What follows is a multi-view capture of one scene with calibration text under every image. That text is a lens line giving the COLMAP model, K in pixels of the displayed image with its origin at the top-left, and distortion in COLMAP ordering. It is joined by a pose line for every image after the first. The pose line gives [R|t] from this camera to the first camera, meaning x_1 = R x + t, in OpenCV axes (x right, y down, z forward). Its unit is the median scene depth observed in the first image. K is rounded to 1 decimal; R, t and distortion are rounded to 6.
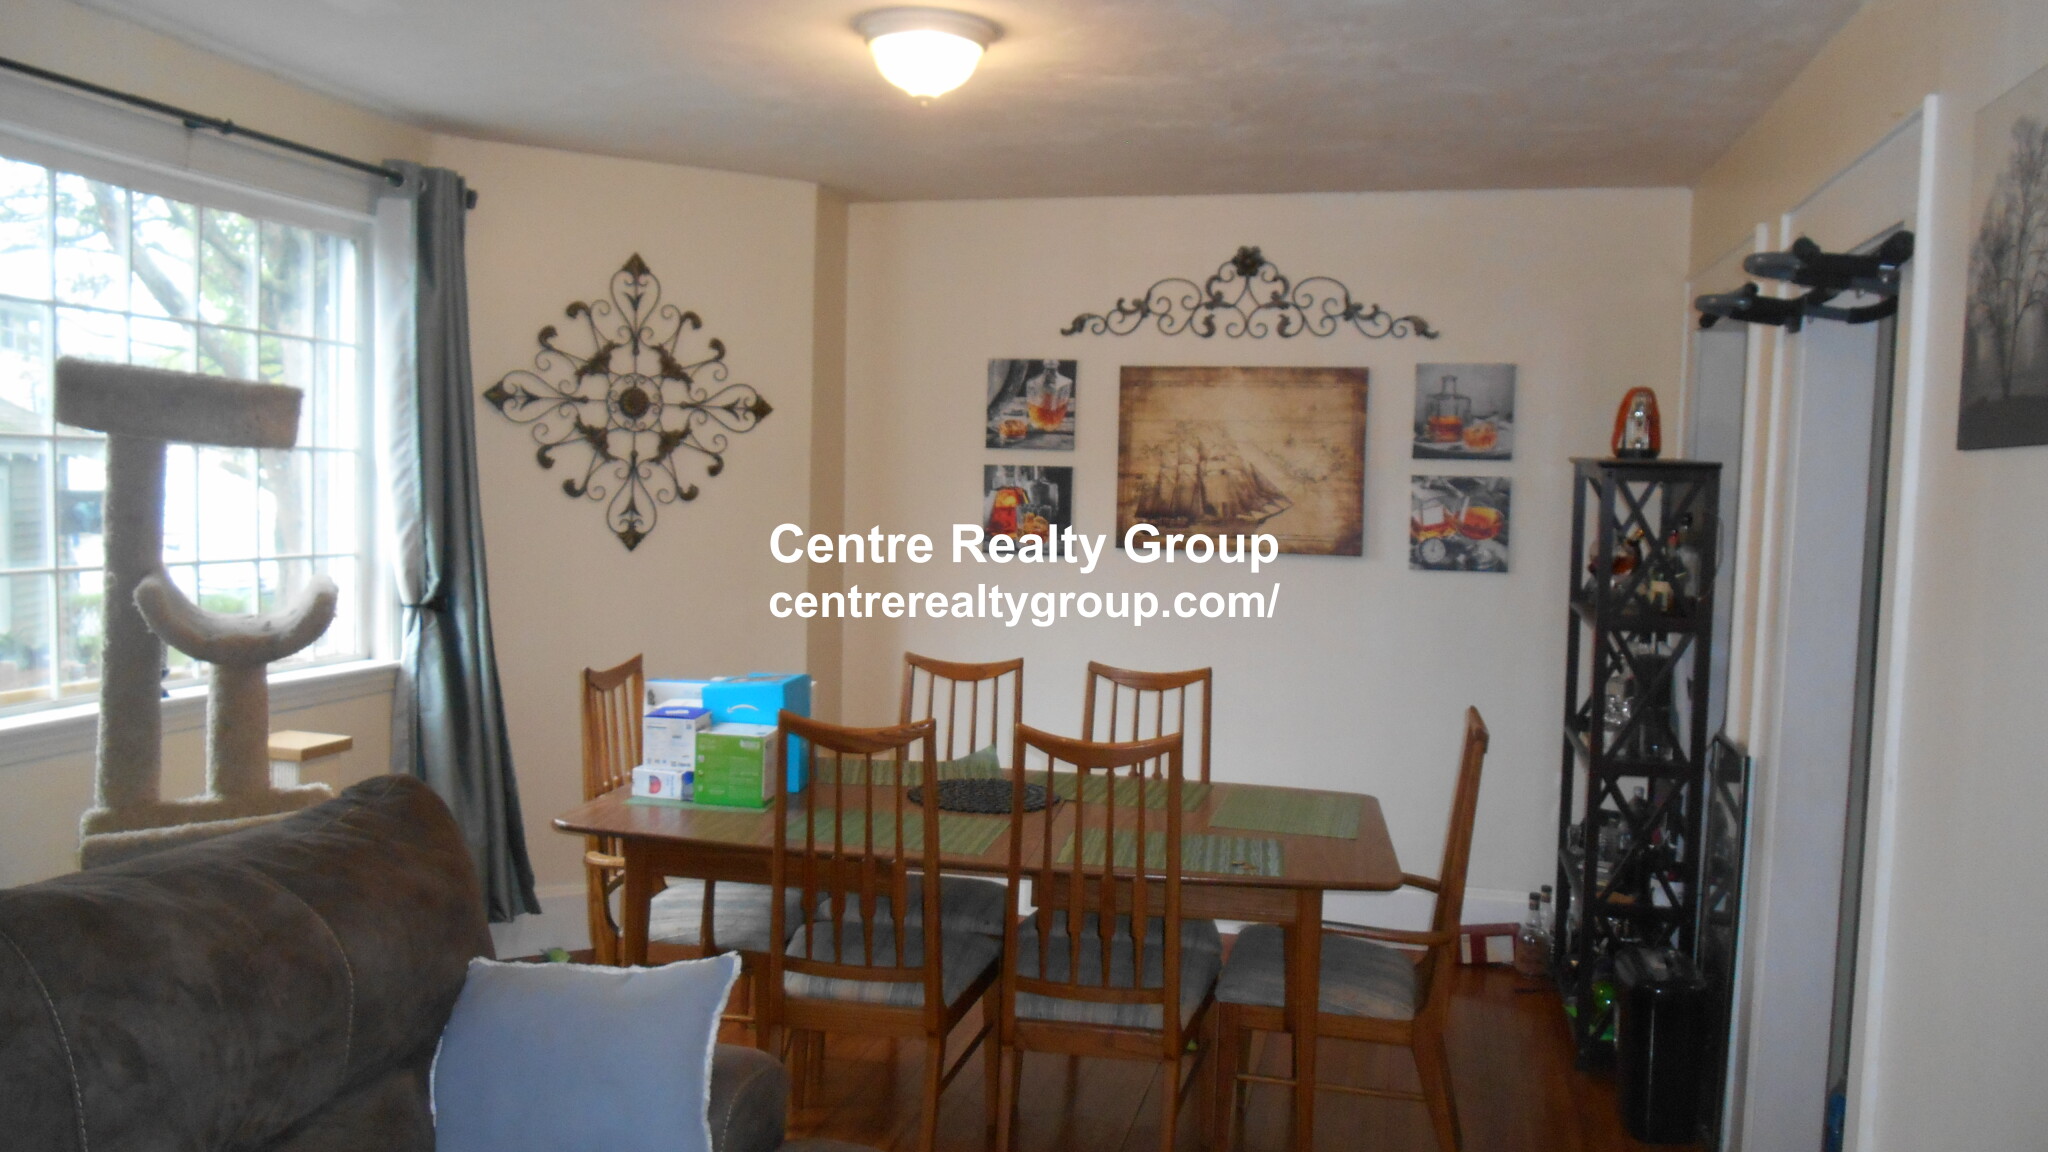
lens RADIAL K [[1605.8, 0, 1018.9], [0, 1605.8, 584.7], [0, 0, 1]] dist [-0.025303, 0.003549]
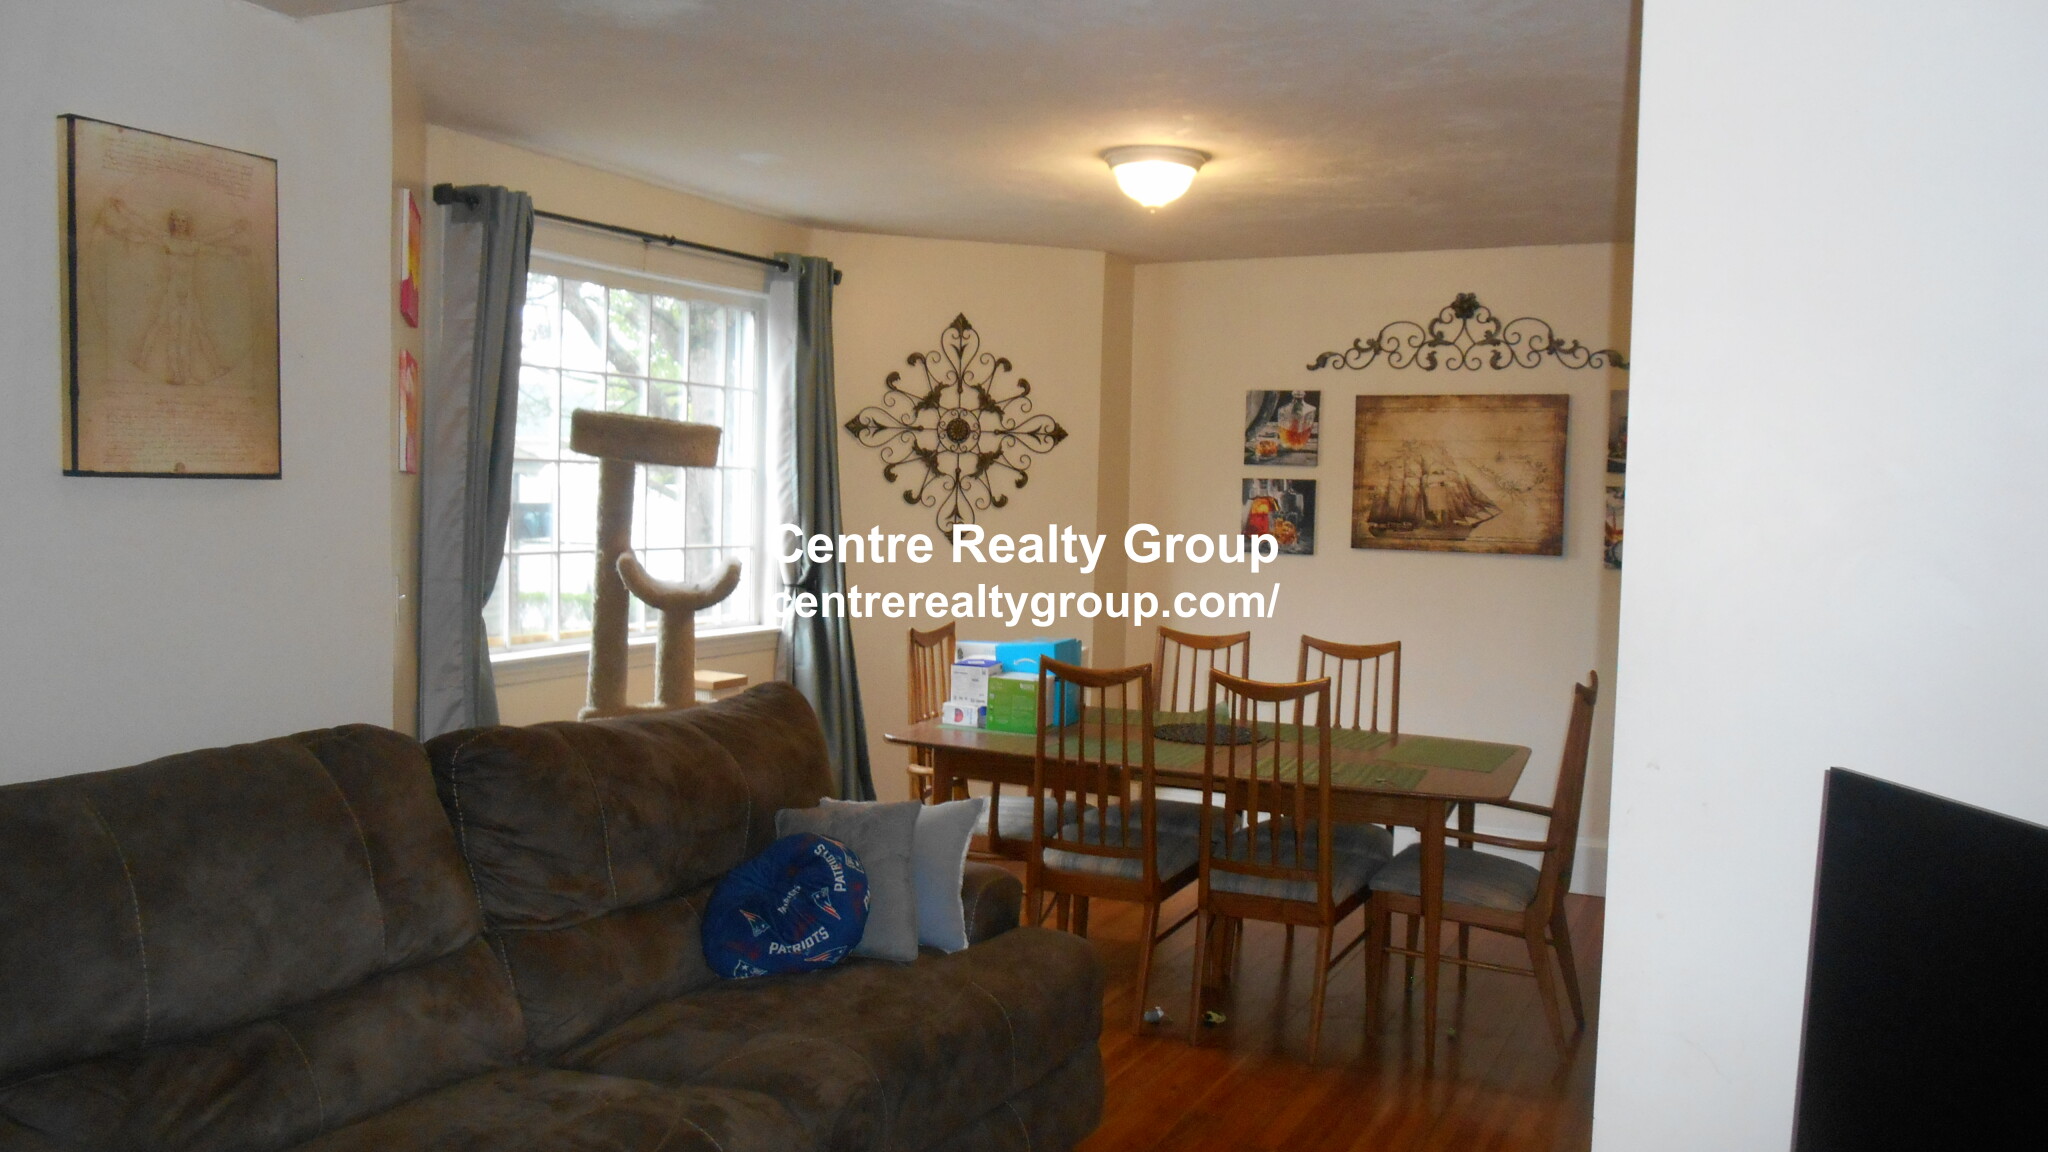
lens RADIAL K [[1605.8, 0, 1018.9], [0, 1605.8, 584.7], [0, 0, 1]] dist [-0.025303, 0.003549]
pose [[0.975109, 0.011674, -0.221418, 0.090404], [-0.013710, 0.999877, -0.007661, 0.018265], [0.221301, 0.010506, 0.975149, -0.231479]]
